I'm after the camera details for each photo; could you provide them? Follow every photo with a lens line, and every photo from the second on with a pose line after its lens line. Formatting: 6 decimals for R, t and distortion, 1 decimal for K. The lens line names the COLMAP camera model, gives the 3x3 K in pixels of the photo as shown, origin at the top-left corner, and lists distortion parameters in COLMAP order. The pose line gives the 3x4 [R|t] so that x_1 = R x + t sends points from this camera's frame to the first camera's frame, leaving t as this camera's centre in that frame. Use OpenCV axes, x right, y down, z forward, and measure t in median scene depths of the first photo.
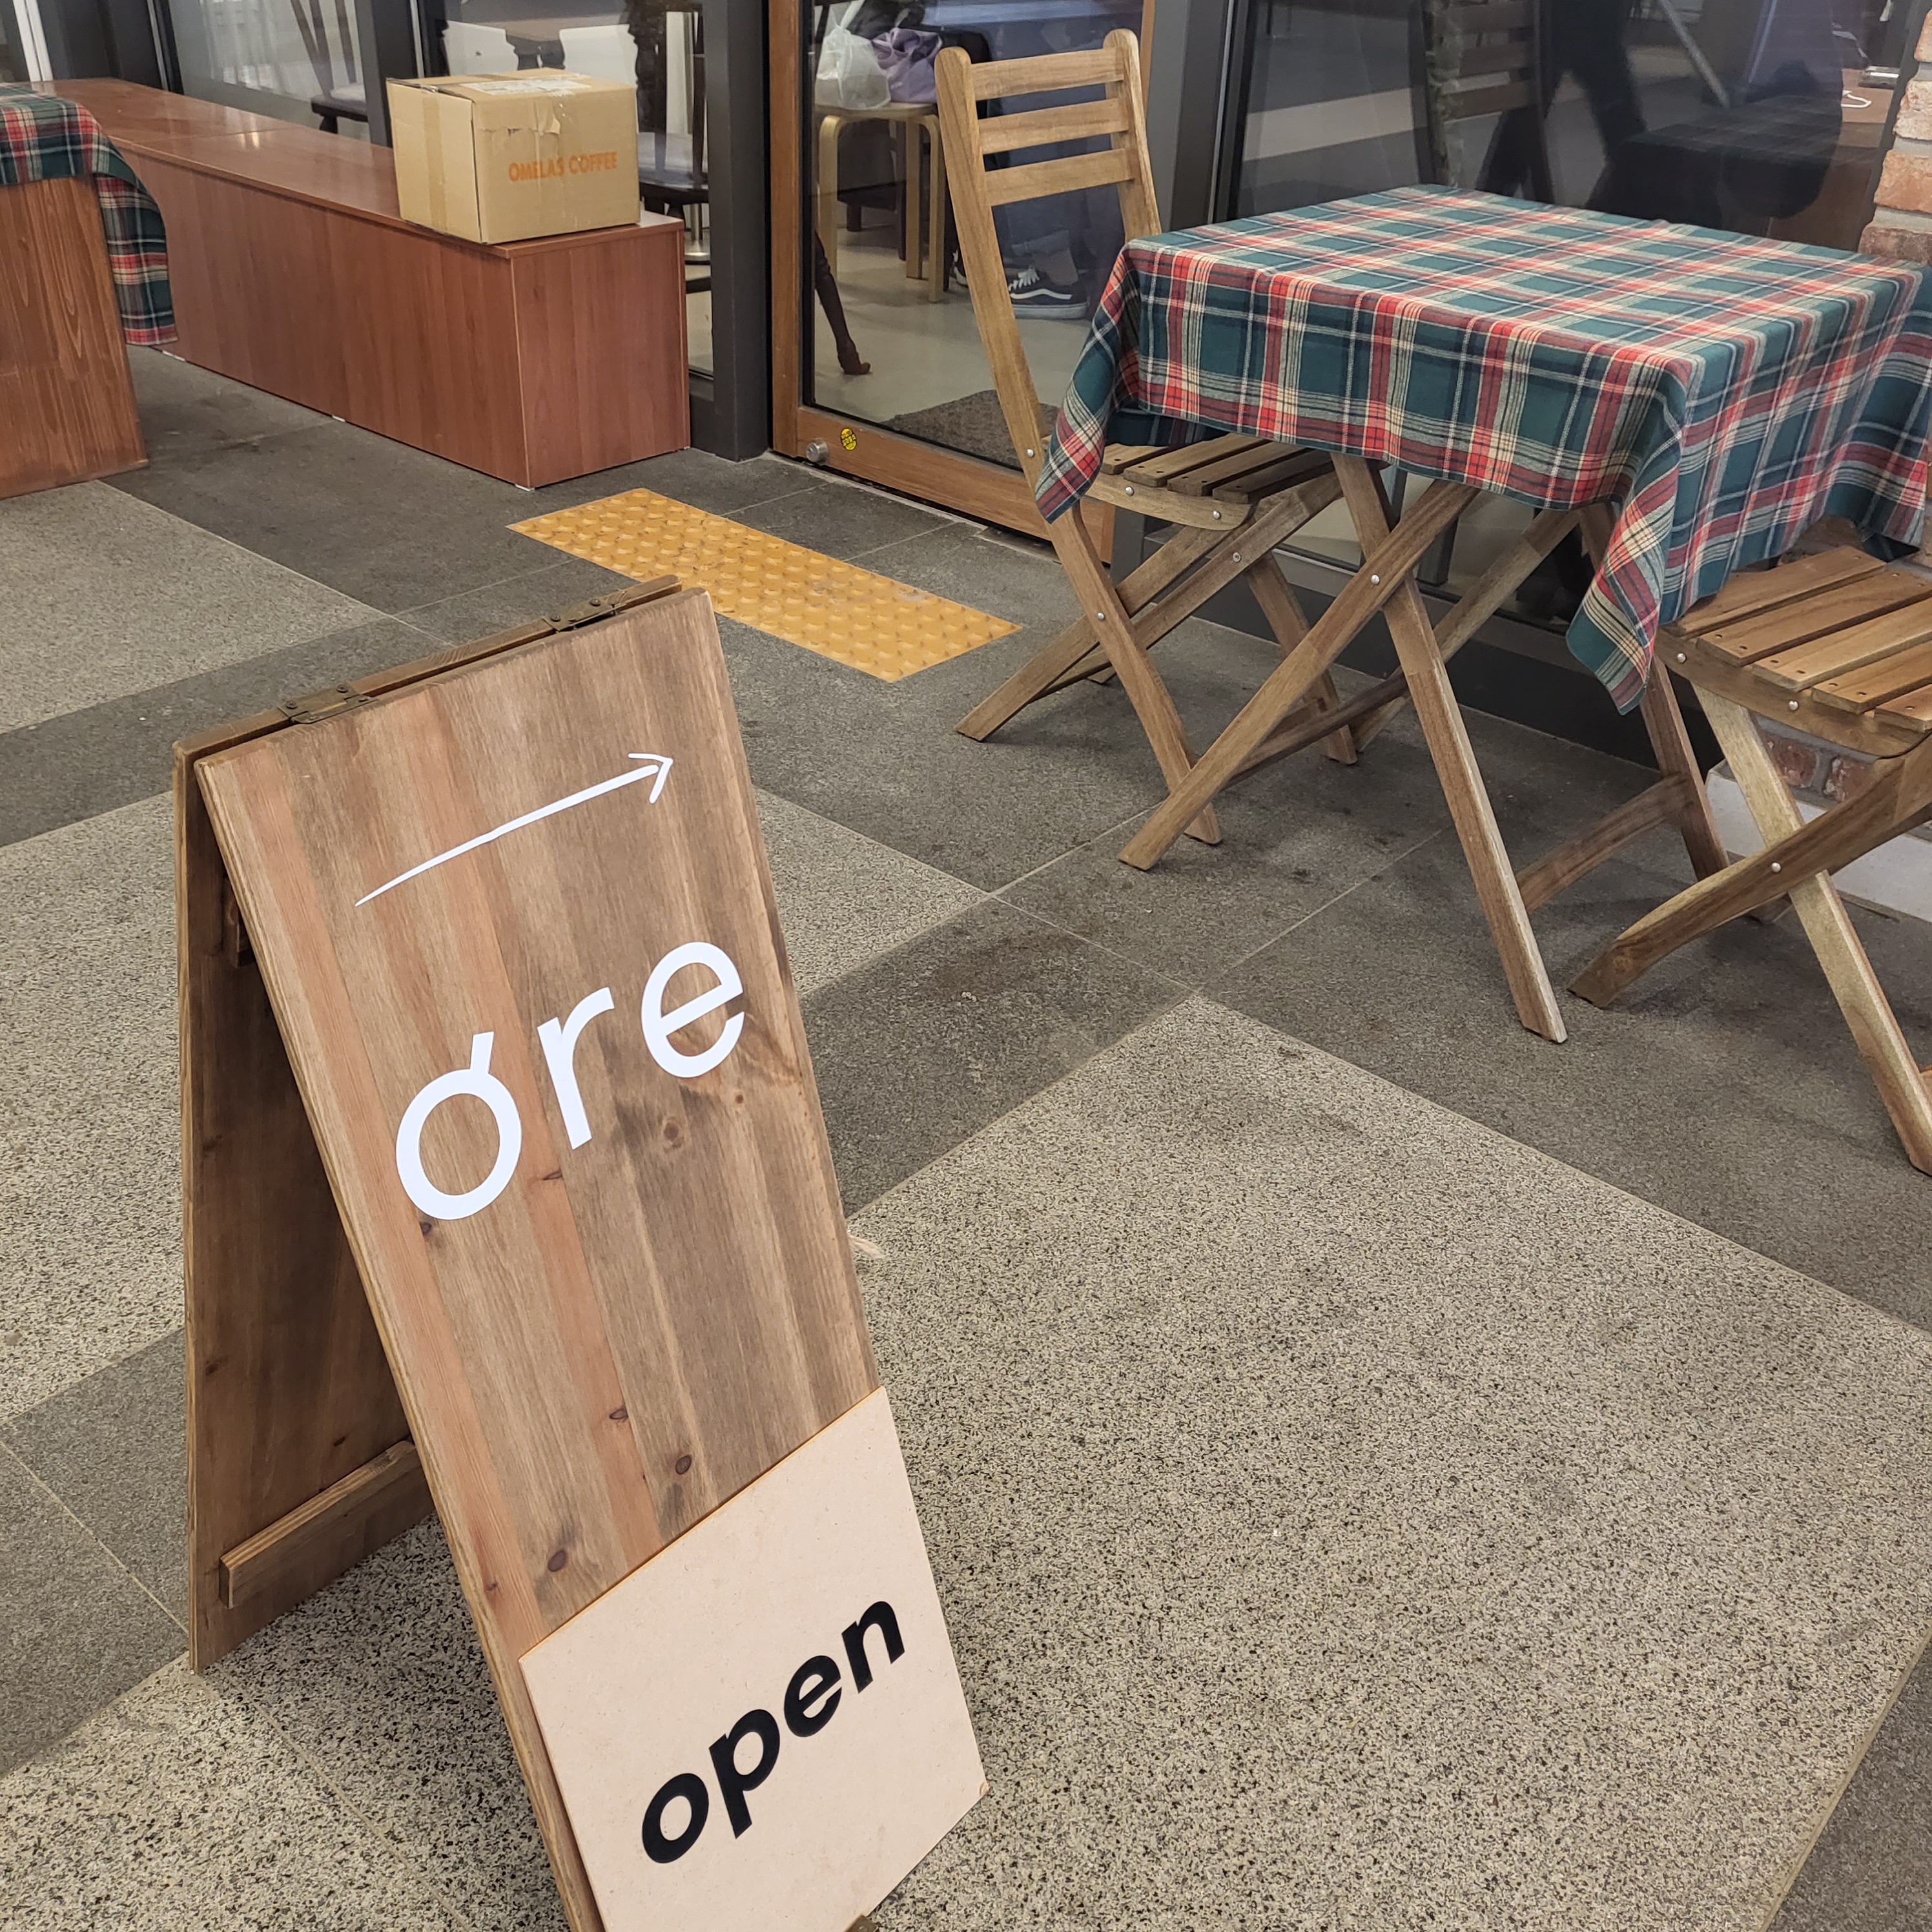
lens RADIAL K [[1963.2, 0, 974.8], [0, 1963.2, 926.5], [0, 0, 1]] dist [-0.058814, 0.148435]
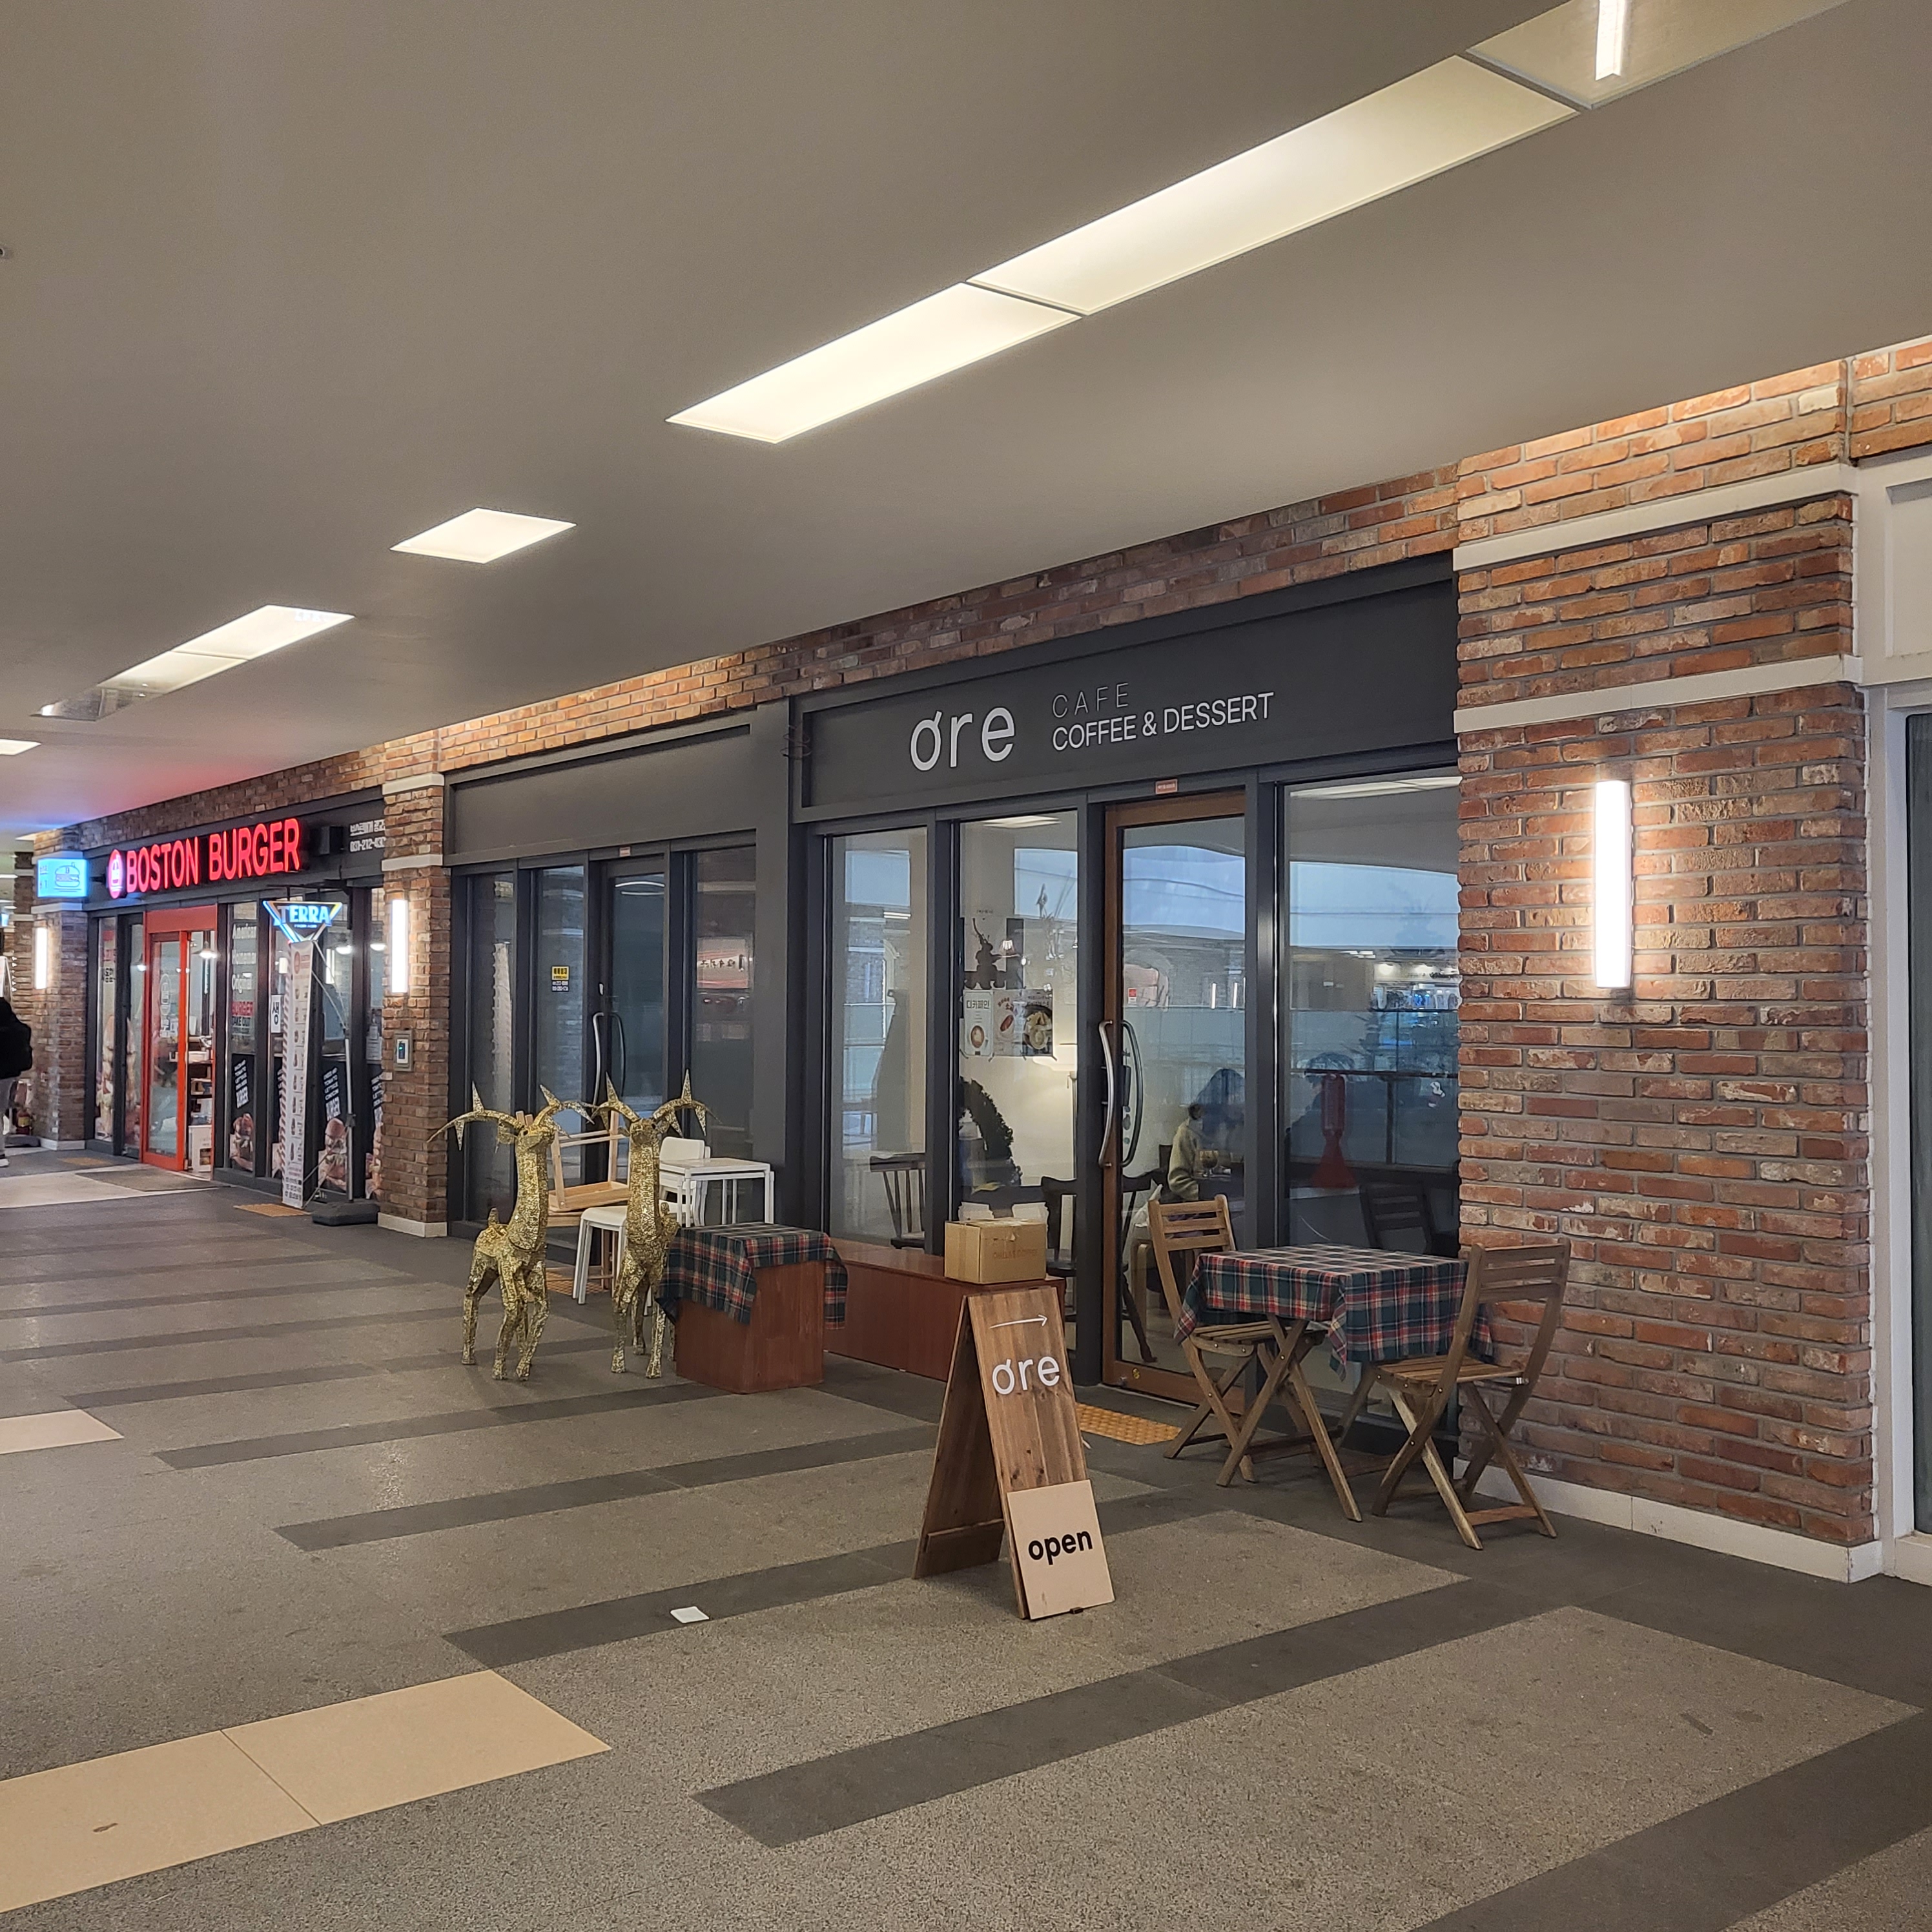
lens RADIAL K [[1963.2, 0, 974.8], [0, 1963.2, 926.5], [0, 0, 1]] dist [-0.058814, 0.148435]
pose [[0.980960, -0.044054, -0.189150, 0.511380], [-0.067486, 0.835921, -0.544684, 1.413167], [0.182110, 0.547078, 0.817032, -2.863144]]
